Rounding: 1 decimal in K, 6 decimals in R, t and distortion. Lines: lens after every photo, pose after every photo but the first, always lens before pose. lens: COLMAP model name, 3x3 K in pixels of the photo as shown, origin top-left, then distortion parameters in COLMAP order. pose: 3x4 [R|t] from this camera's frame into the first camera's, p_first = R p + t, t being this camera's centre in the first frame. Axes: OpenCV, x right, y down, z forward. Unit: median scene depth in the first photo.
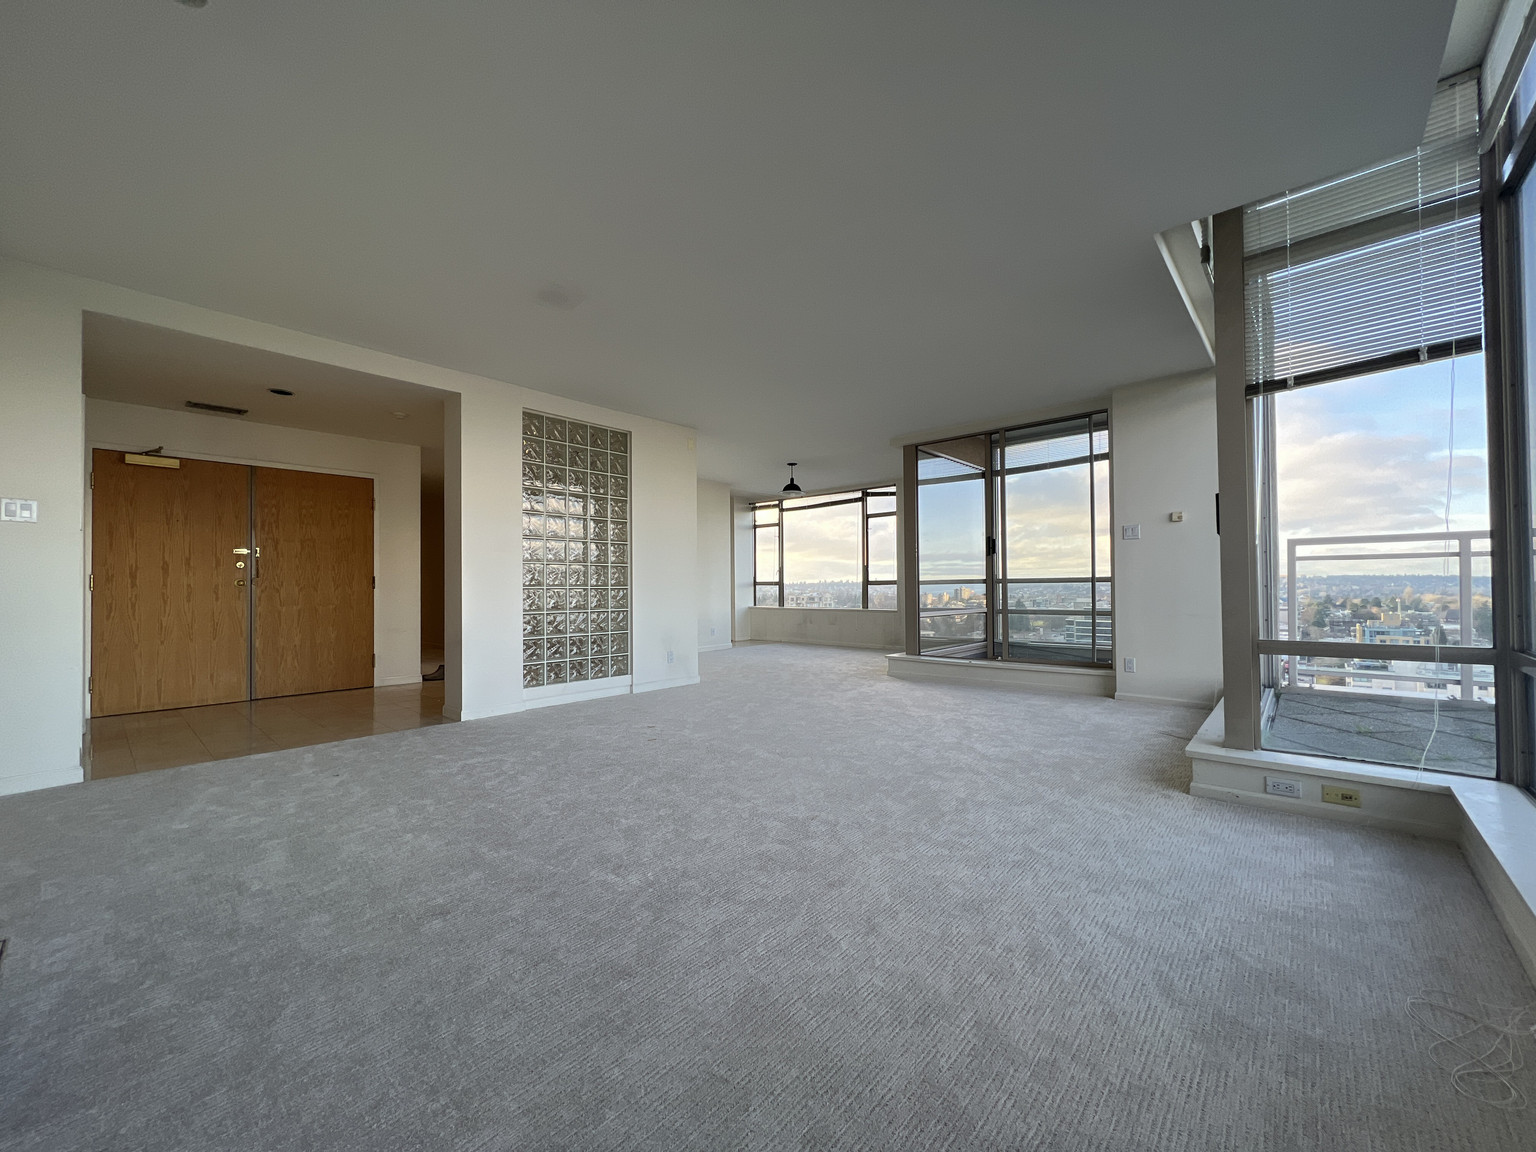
lens RADIAL K [[606.1, 0, 768.0], [0, 606.1, 576.0], [0, 0, 1]] dist [0.000032, 0.000013]
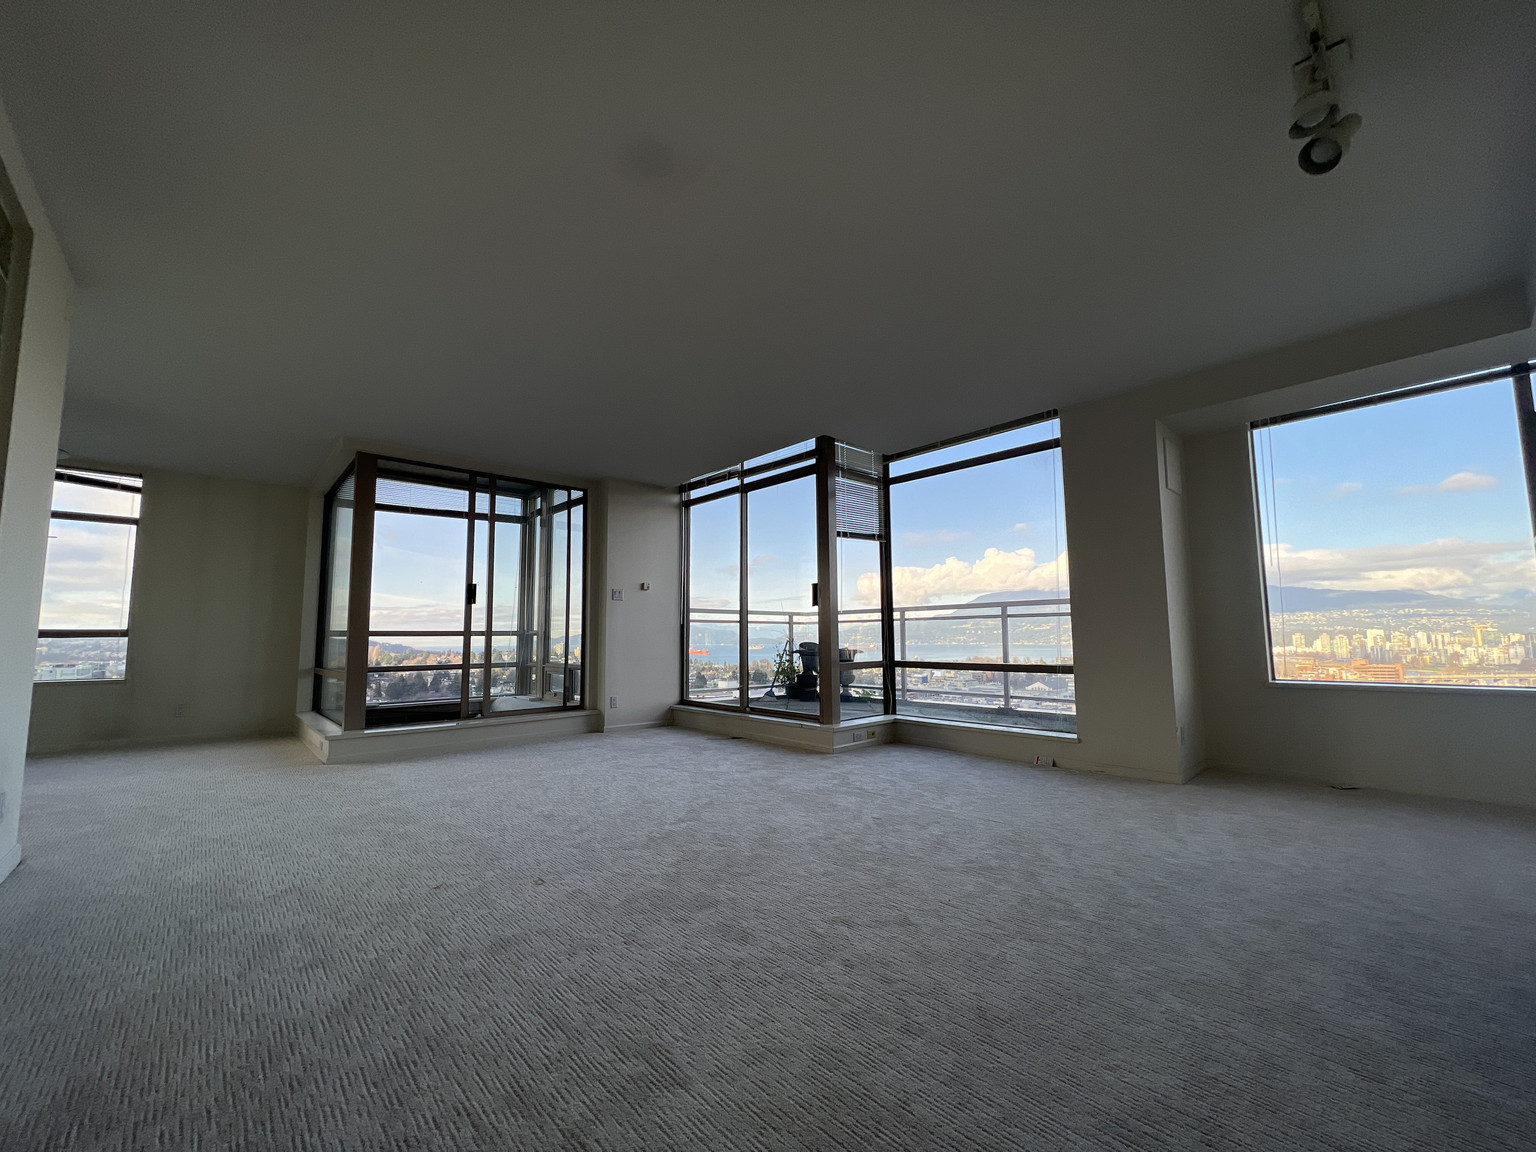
lens RADIAL K [[606.1, 0, 768.0], [0, 606.1, 576.0], [0, 0, 1]] dist [0.000032, 0.000013]
pose [[0.098622, 0.101008, 0.989985, -0.687331], [-0.009330, 0.994885, -0.100578, 0.014730], [-0.995081, 0.000682, 0.099060, 0.624021]]
